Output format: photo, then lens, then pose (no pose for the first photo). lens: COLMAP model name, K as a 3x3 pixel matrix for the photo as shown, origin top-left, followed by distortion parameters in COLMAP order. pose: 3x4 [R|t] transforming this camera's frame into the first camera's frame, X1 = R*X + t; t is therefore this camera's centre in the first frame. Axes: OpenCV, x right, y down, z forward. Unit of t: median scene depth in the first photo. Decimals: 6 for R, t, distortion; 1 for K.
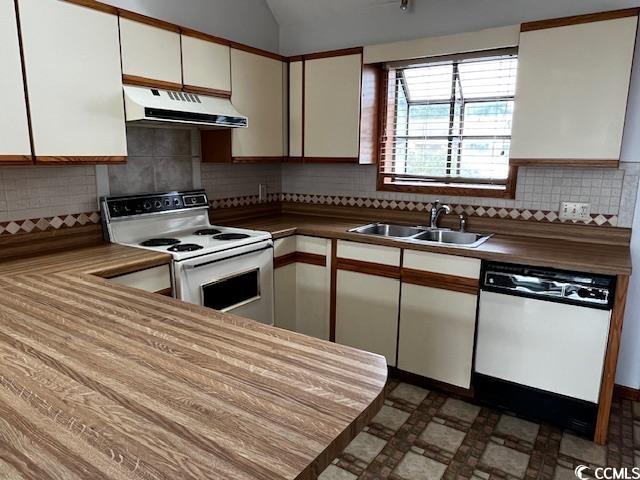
lens RADIAL K [[443.8, 0, 318.5], [0, 443.8, 248.8], [0, 0, 1]] dist [-0.002026, -0.002001]
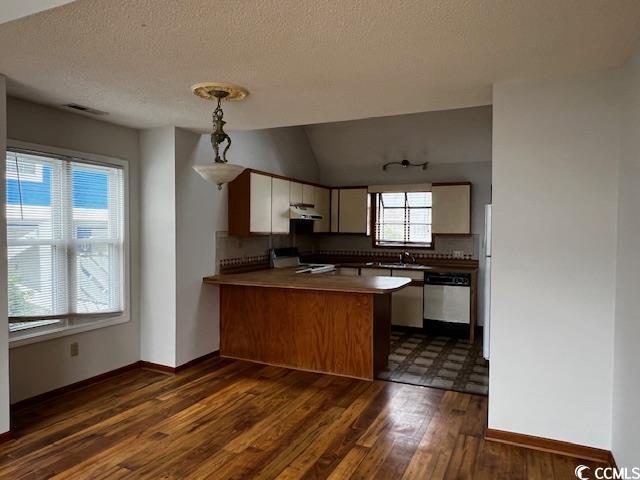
lens RADIAL K [[443.8, 0, 318.5], [0, 443.8, 248.8], [0, 0, 1]] dist [-0.002026, -0.002001]
pose [[0.988002, -0.005572, 0.154338, -0.498470], [0.030410, 0.986803, -0.159045, 0.223068], [-0.151415, 0.161830, 0.975133, -1.133733]]
